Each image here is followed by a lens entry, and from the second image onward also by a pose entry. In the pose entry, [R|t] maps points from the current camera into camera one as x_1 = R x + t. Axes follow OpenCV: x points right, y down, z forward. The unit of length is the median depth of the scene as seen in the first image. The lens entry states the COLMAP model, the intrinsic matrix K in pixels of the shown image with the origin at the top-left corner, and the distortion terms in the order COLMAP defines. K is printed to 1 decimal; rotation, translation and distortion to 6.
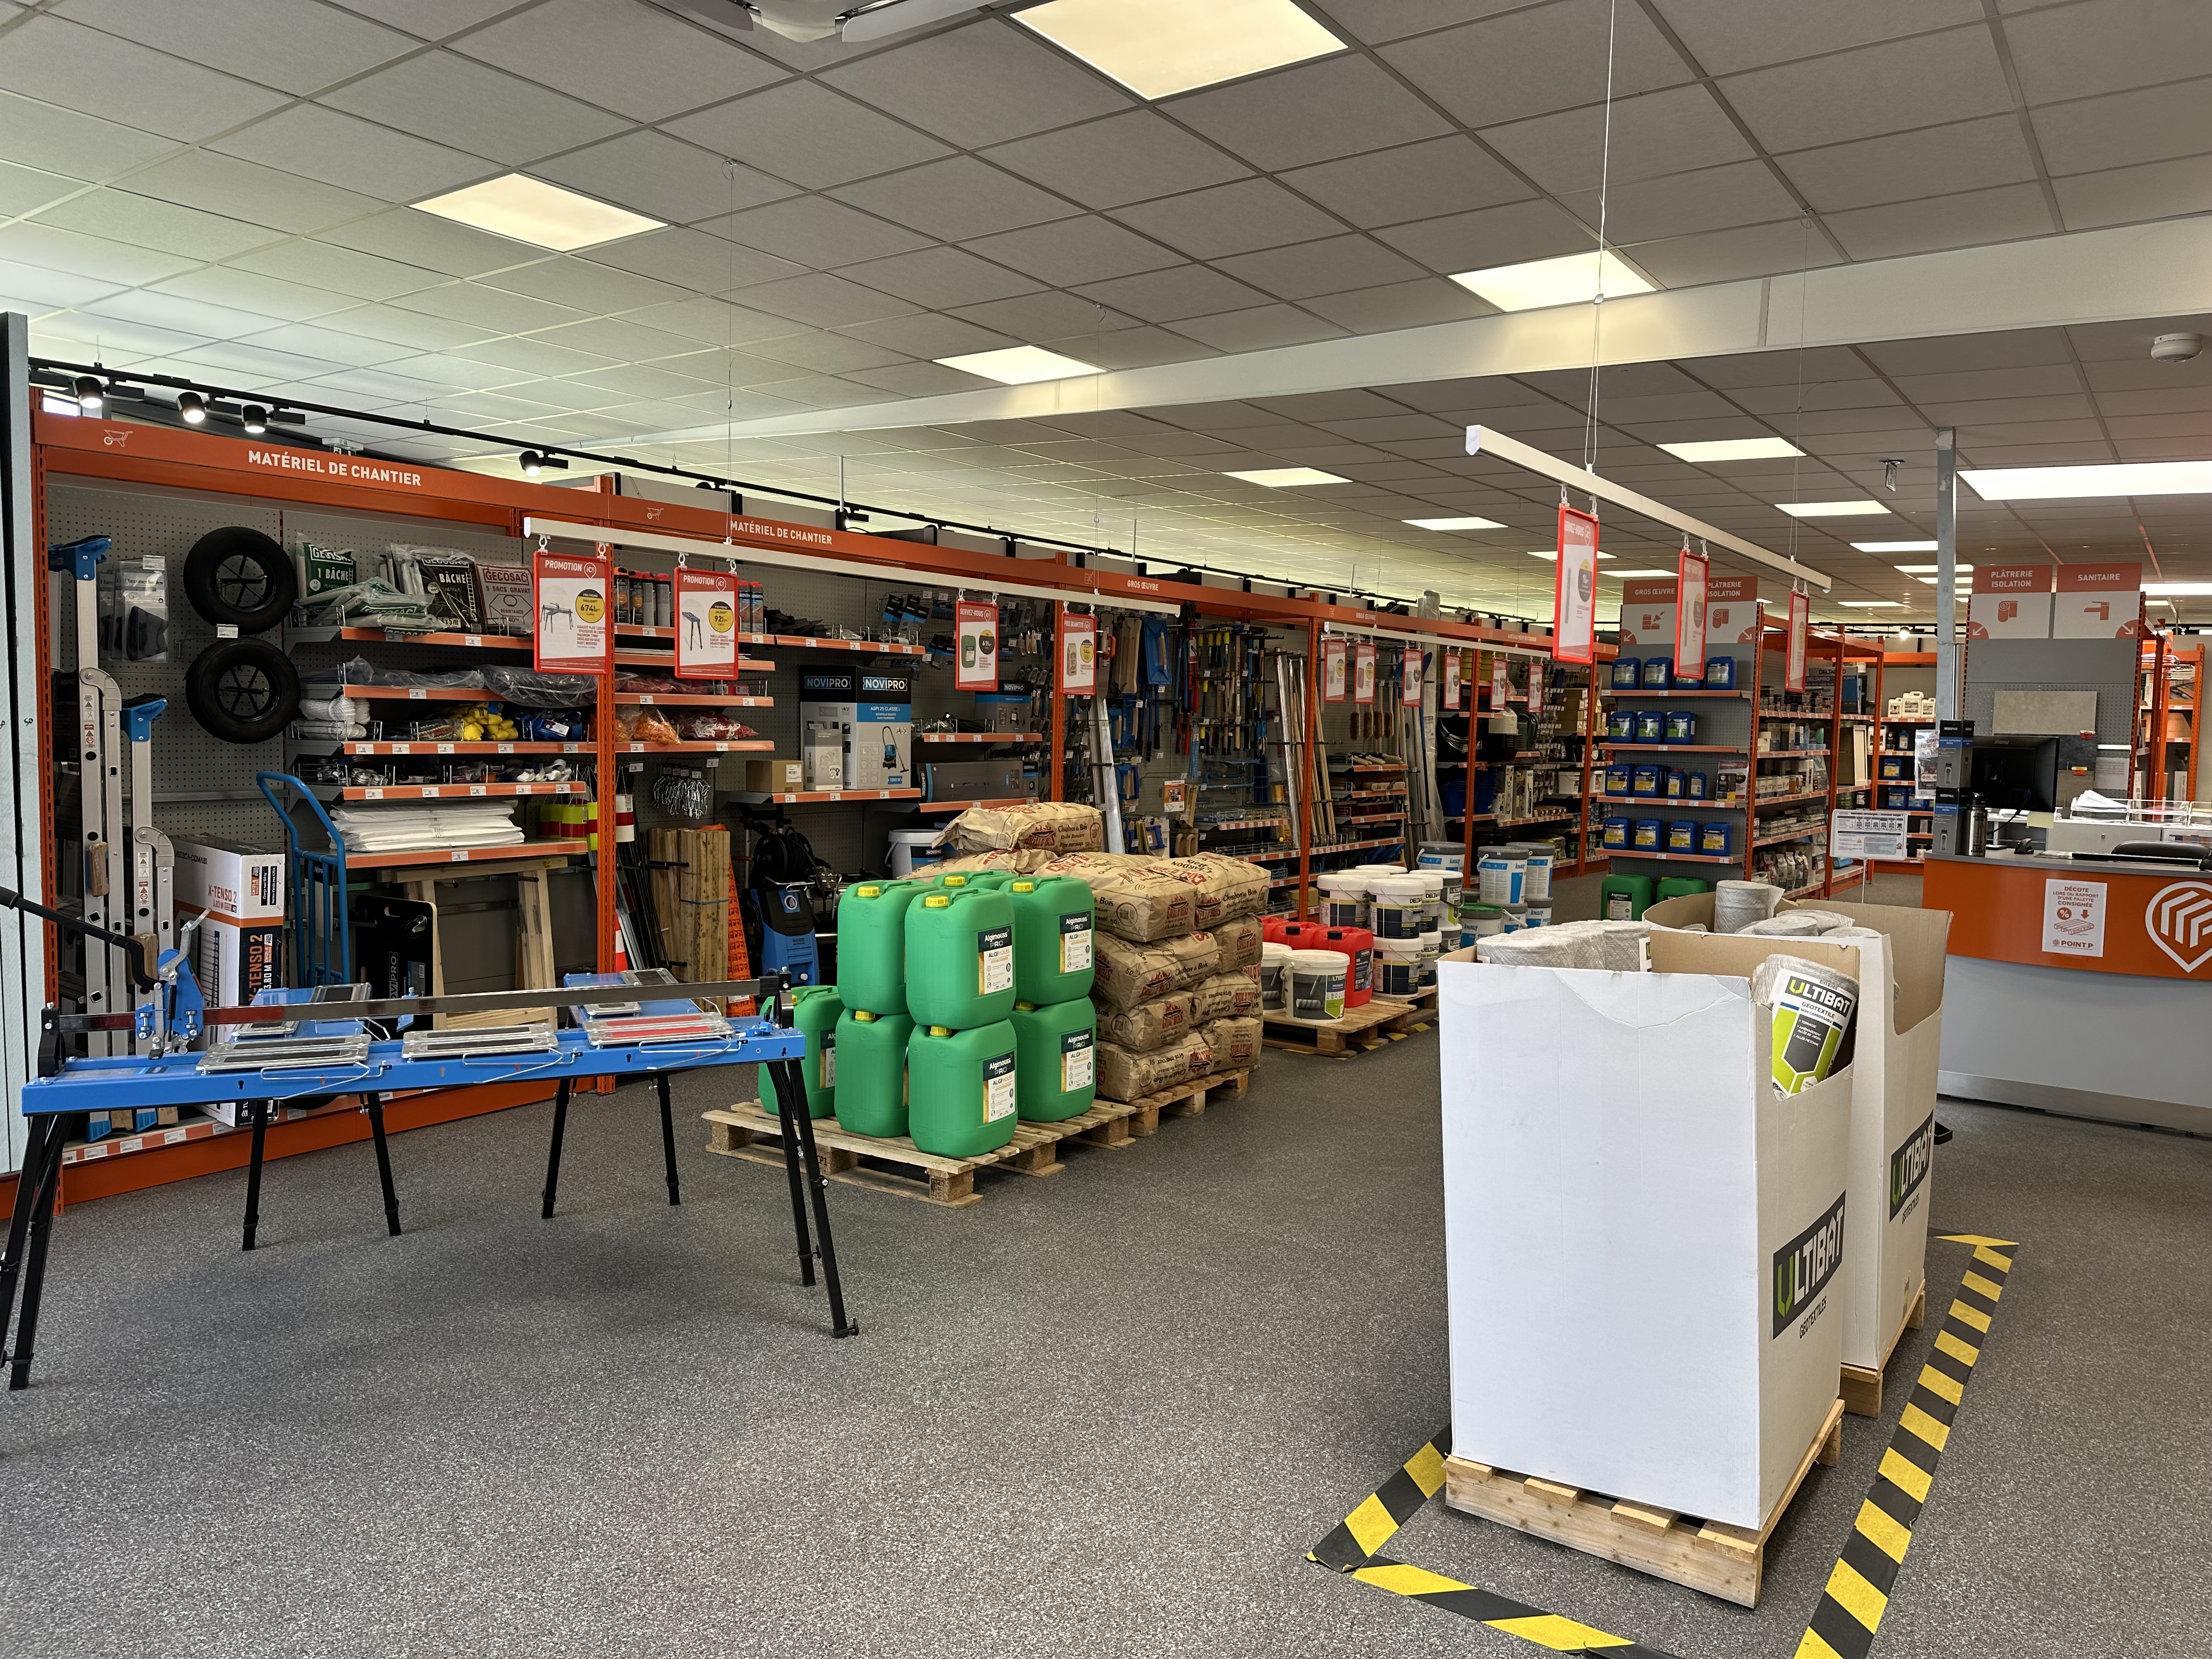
lens RADIAL K [[1530.5, 0, 1132.2], [0, 1530.5, 816.2], [0, 0, 1]] dist [0.055418, -0.057751]
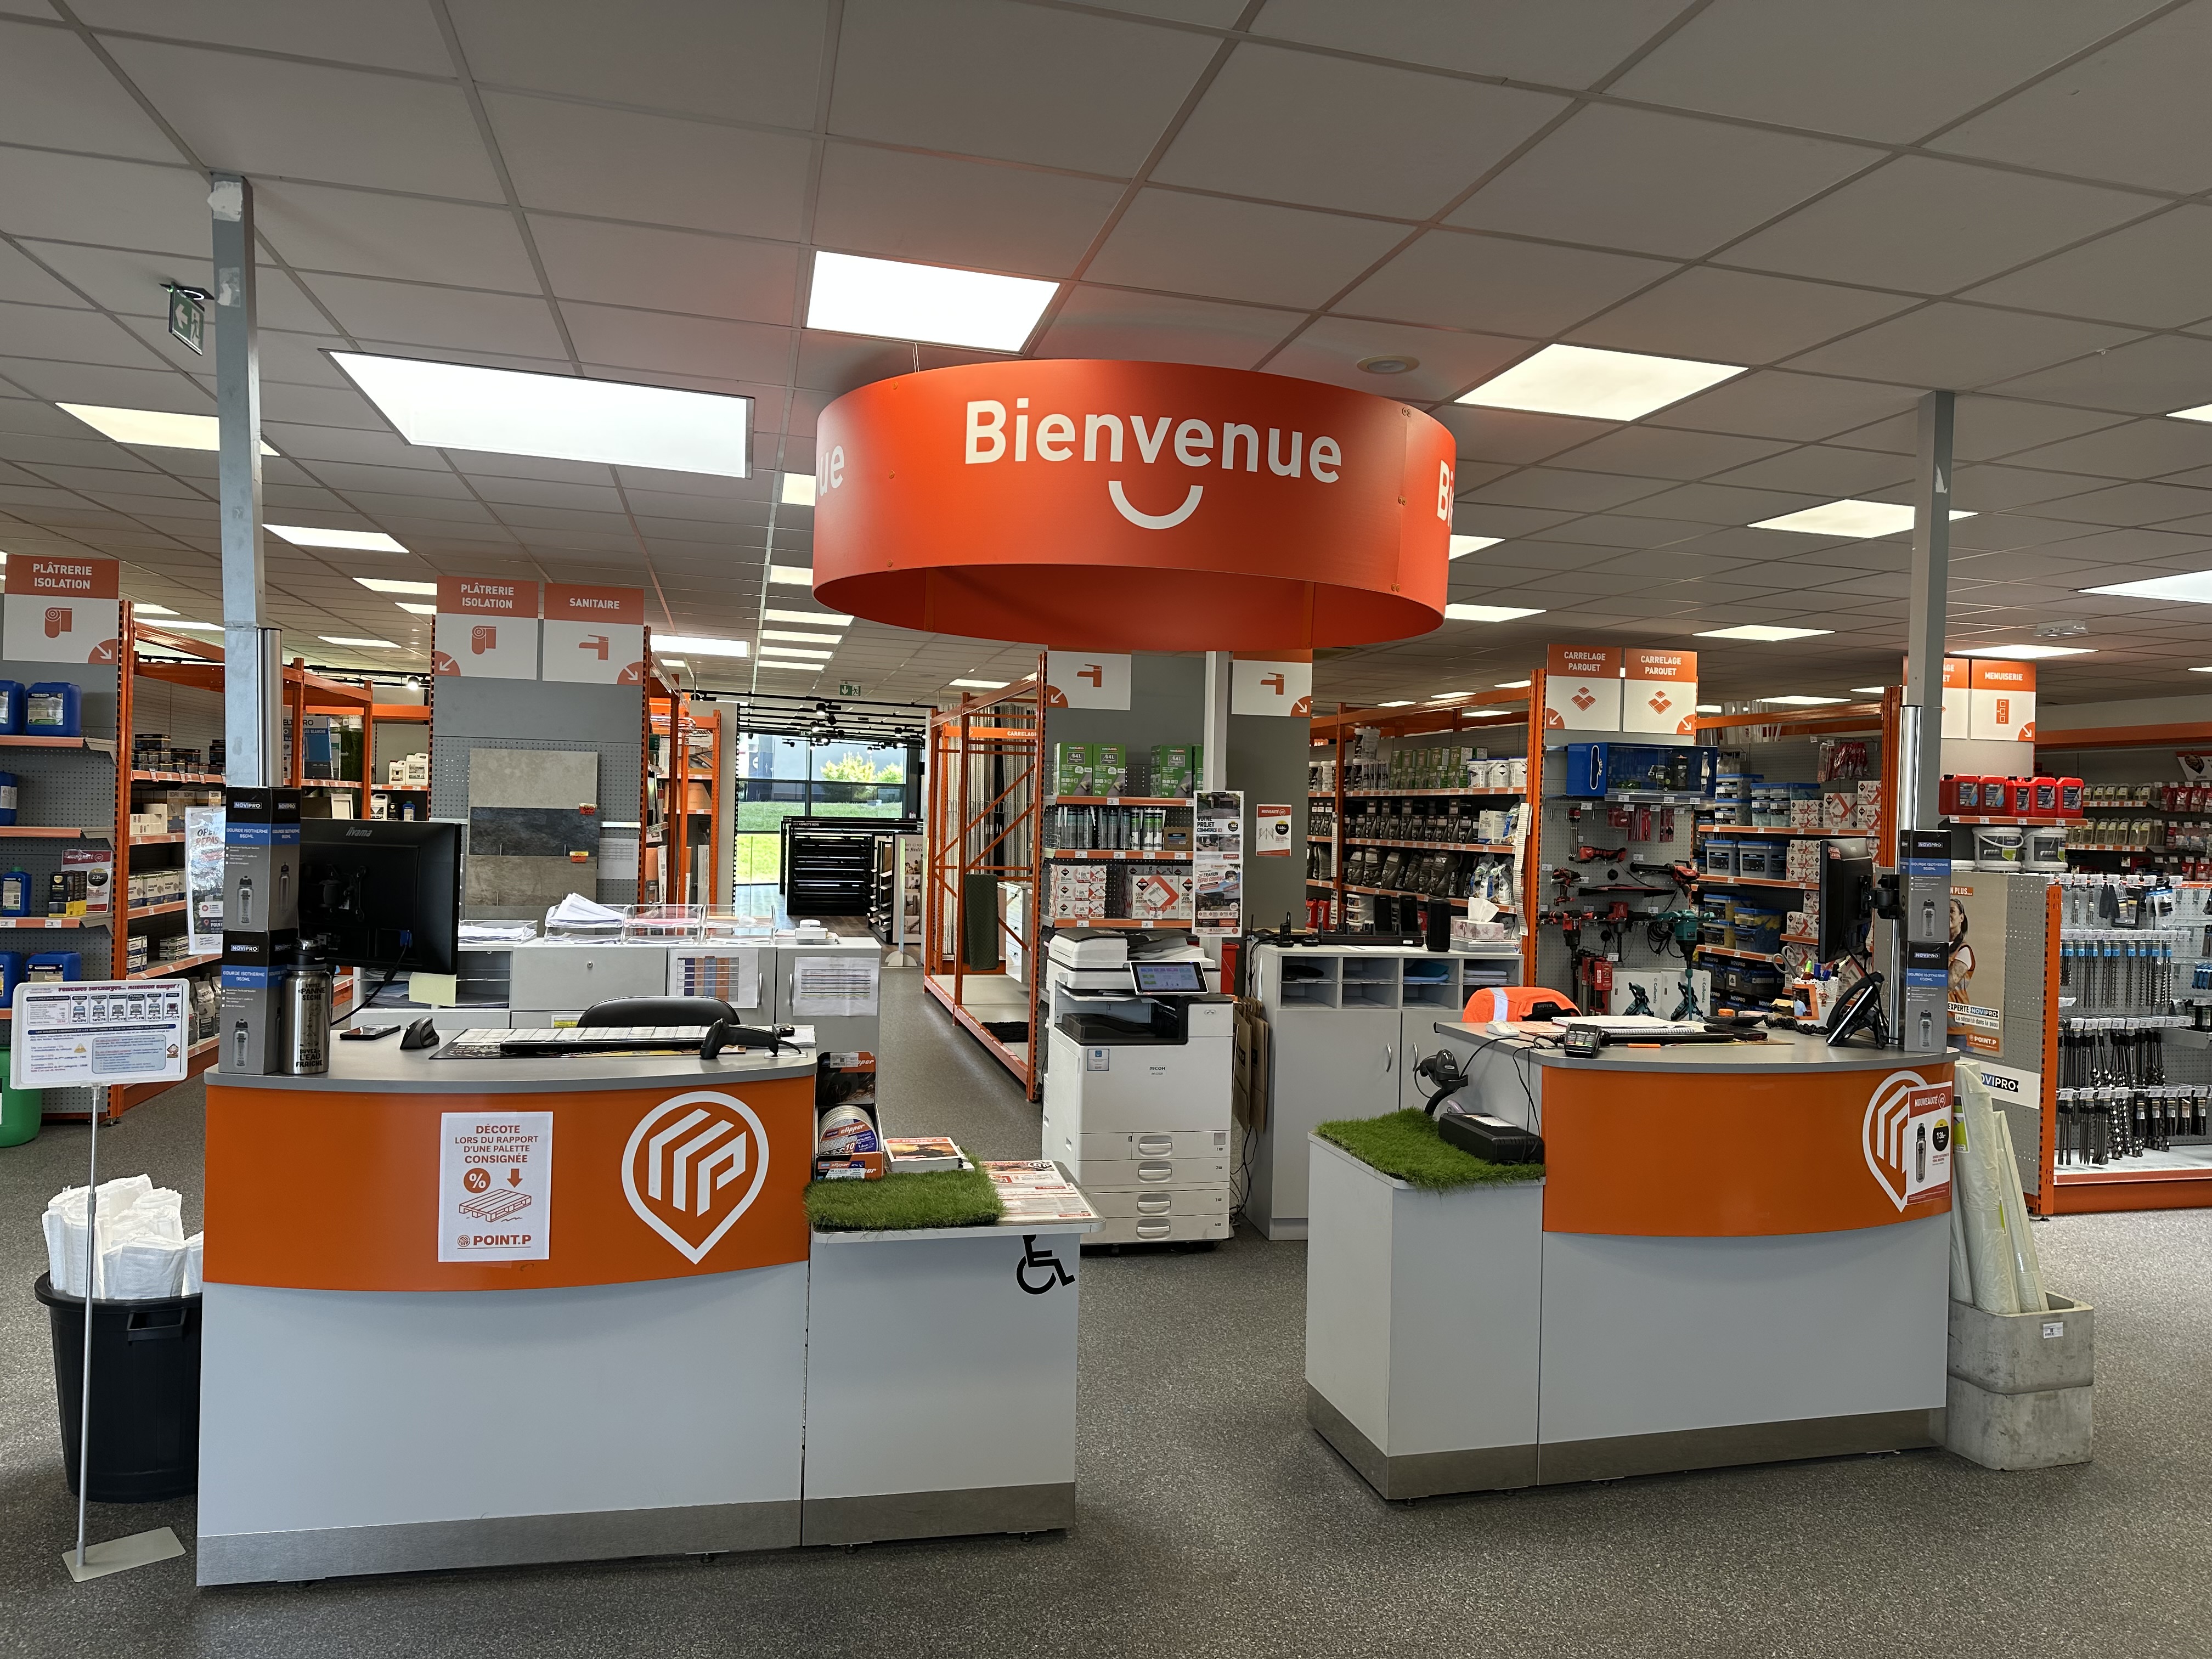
lens RADIAL K [[1530.5, 0, 1132.2], [0, 1530.5, 816.2], [0, 0, 1]] dist [0.055418, -0.057751]
pose [[0.651038, -0.007374, 0.759010, 0.217396], [0.040649, 0.998857, -0.025162, -0.019146], [-0.757956, 0.047235, 0.650593, 0.307811]]
